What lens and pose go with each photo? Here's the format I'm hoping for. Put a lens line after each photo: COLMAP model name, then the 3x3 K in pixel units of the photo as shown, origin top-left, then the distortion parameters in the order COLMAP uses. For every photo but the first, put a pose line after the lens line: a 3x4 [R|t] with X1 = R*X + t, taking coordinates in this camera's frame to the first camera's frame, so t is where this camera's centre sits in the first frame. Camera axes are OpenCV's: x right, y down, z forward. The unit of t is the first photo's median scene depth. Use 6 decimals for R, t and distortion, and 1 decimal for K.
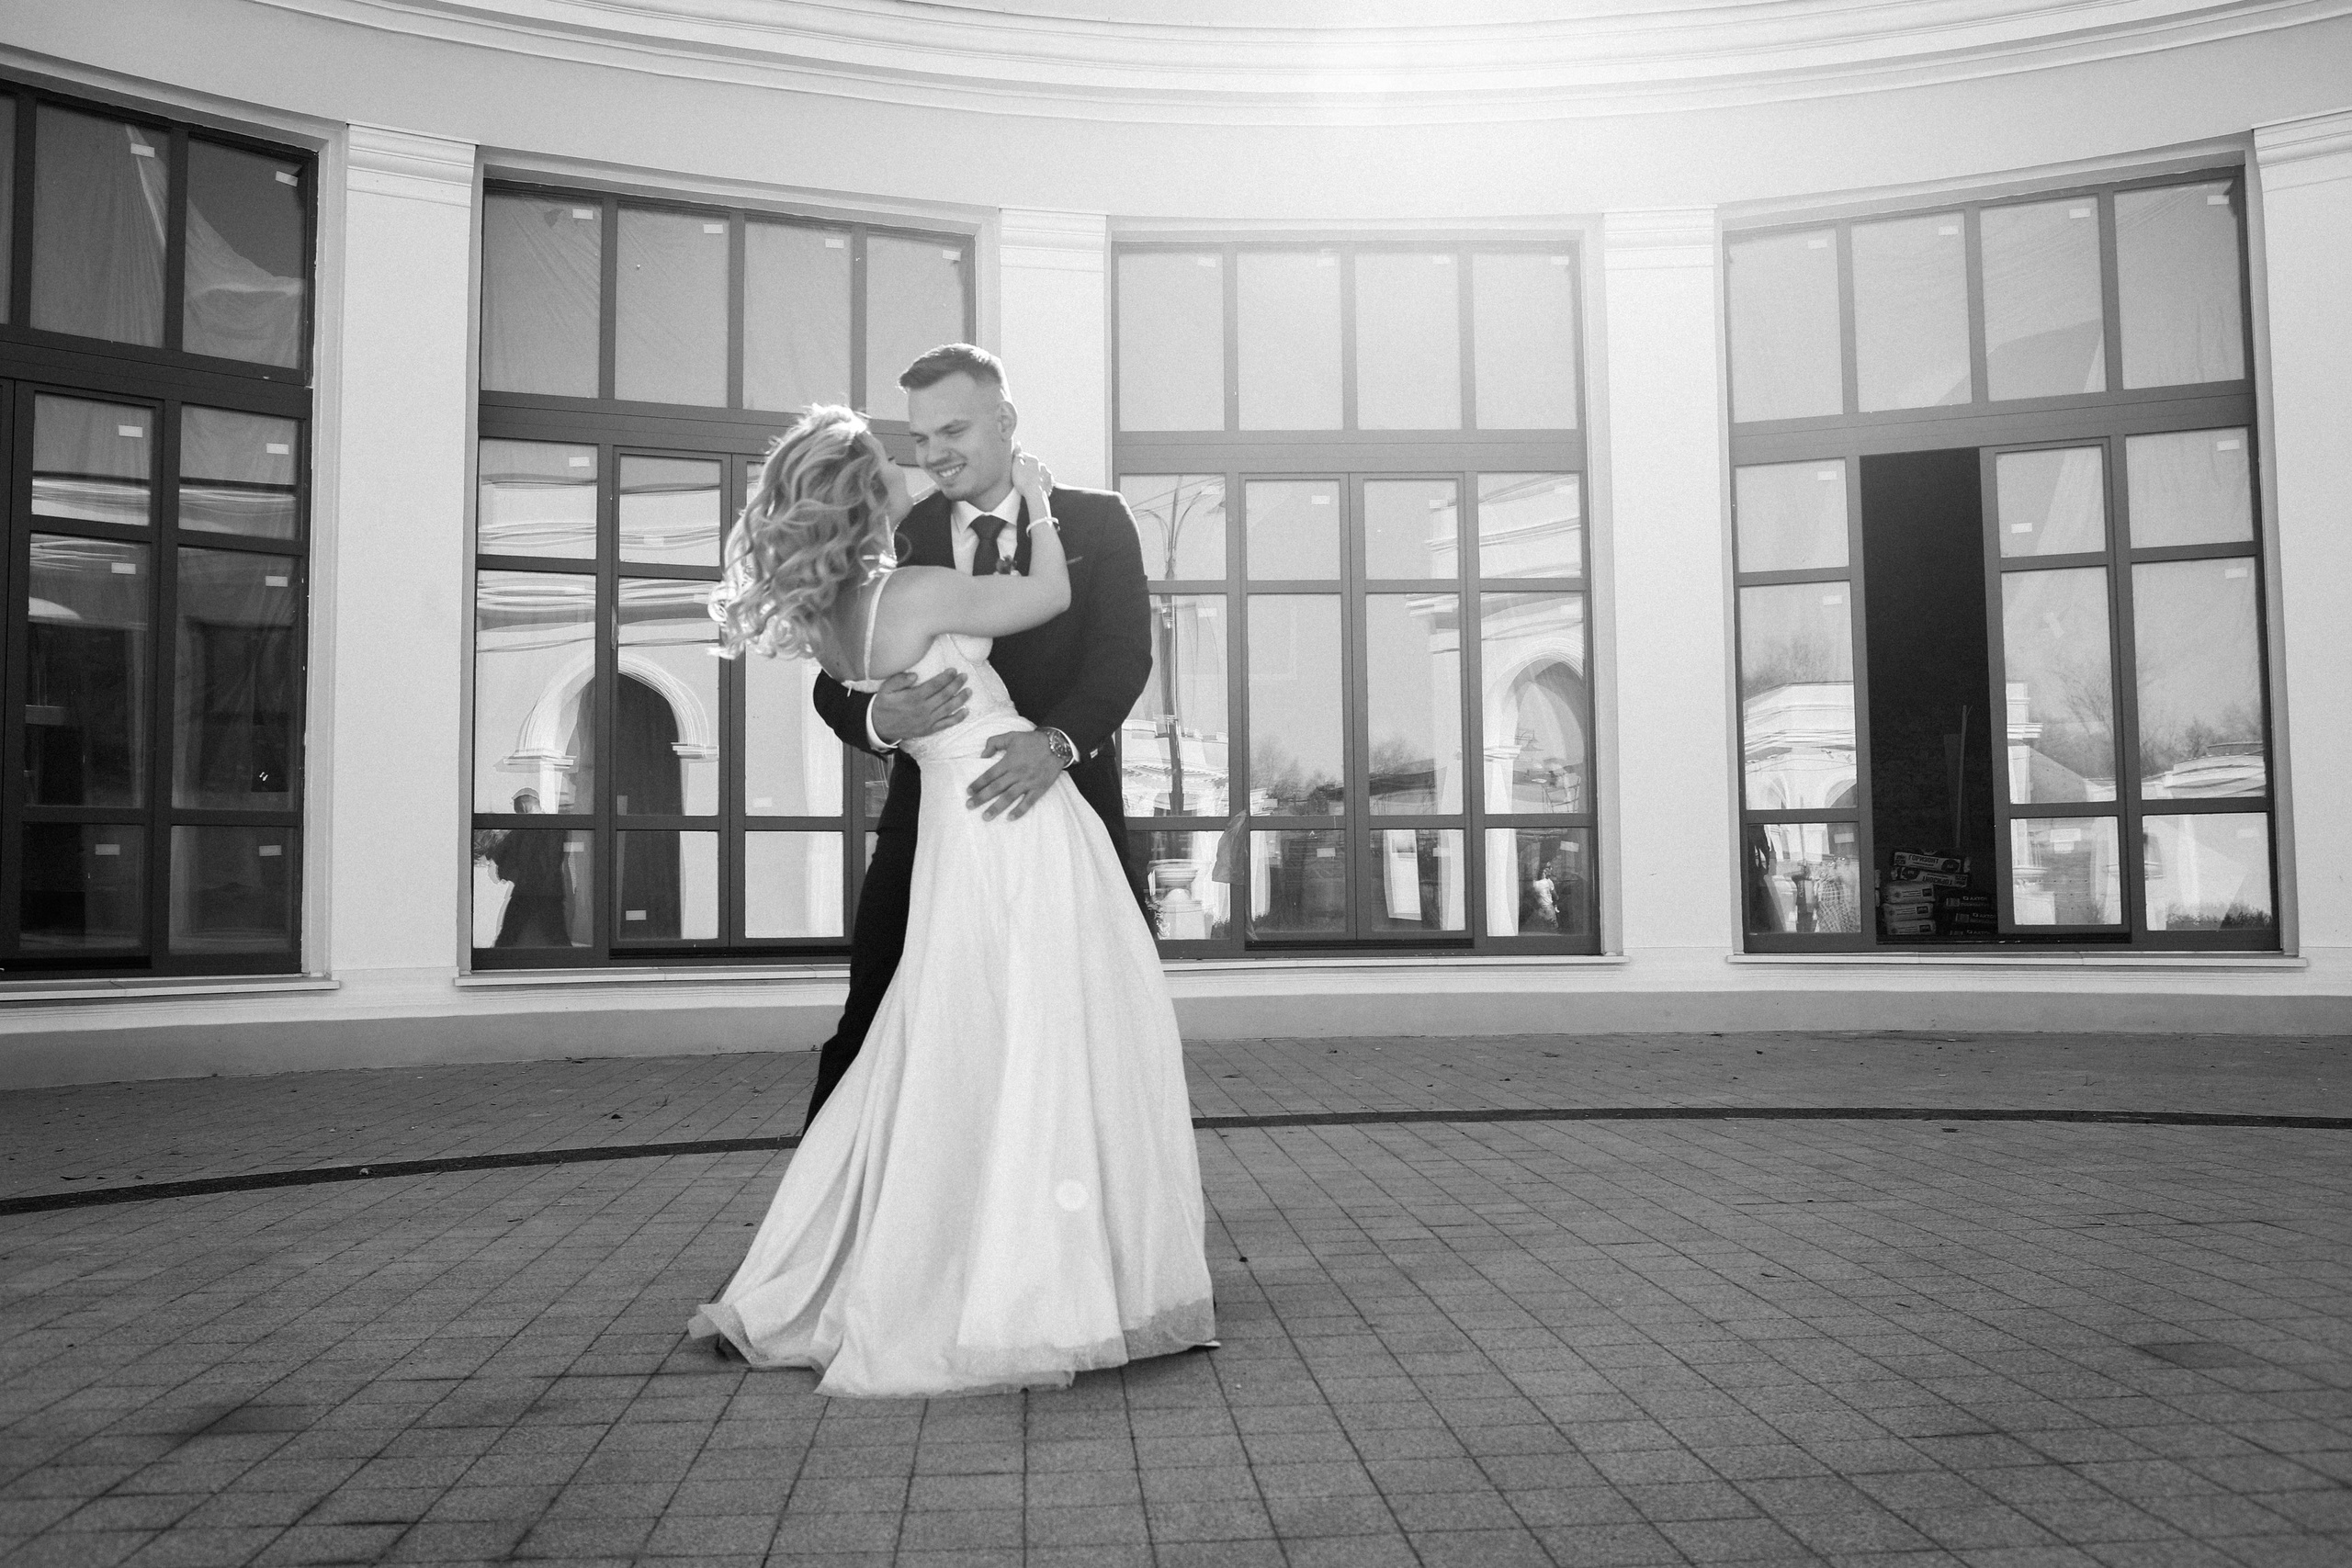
lens RADIAL K [[1977.9, 0, 1179.8], [0, 1977.9, 774.5], [0, 0, 1]] dist [-0.068399, 0.077117]
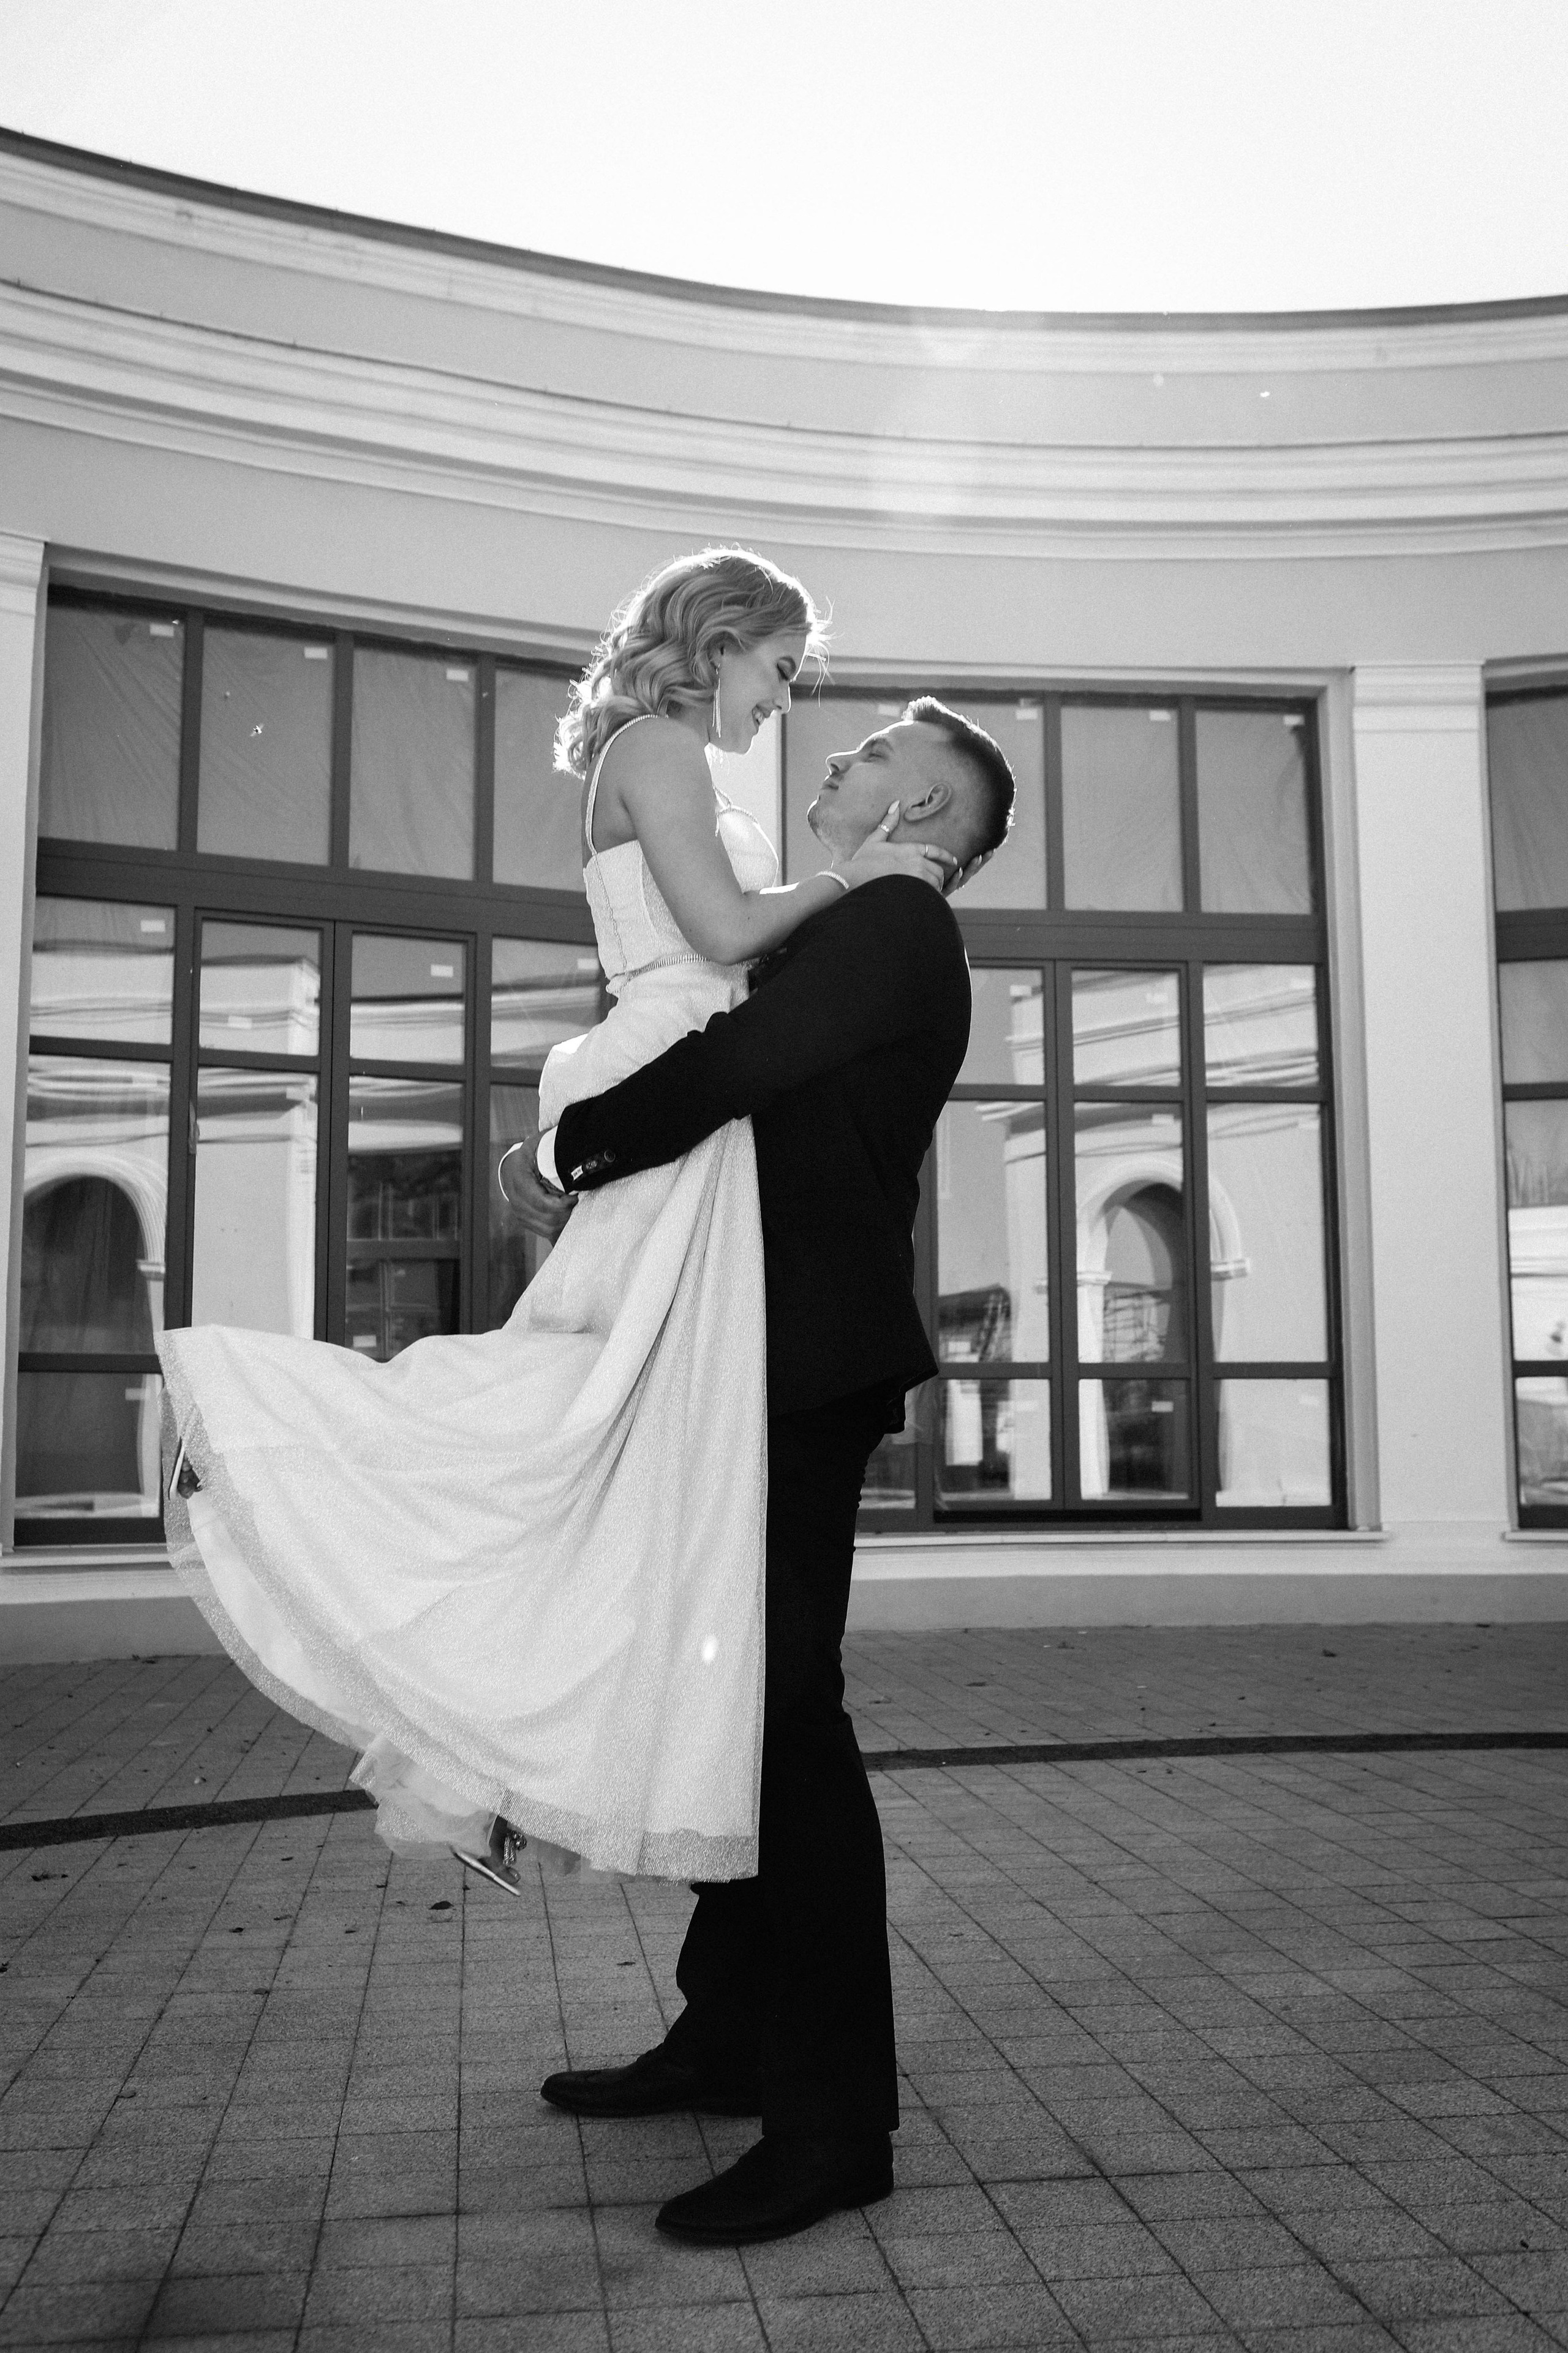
lens RADIAL K [[2370.4, 0, 772.4], [0, 2370.4, 1151.3], [0, 0, 1]] dist [-0.012368, 0.000000]
pose [[0.996820, 0.014326, 0.078392, -0.123522], [-0.008944, 0.997605, -0.068583, 0.001066], [-0.079187, 0.067663, 0.994561, -0.004911]]
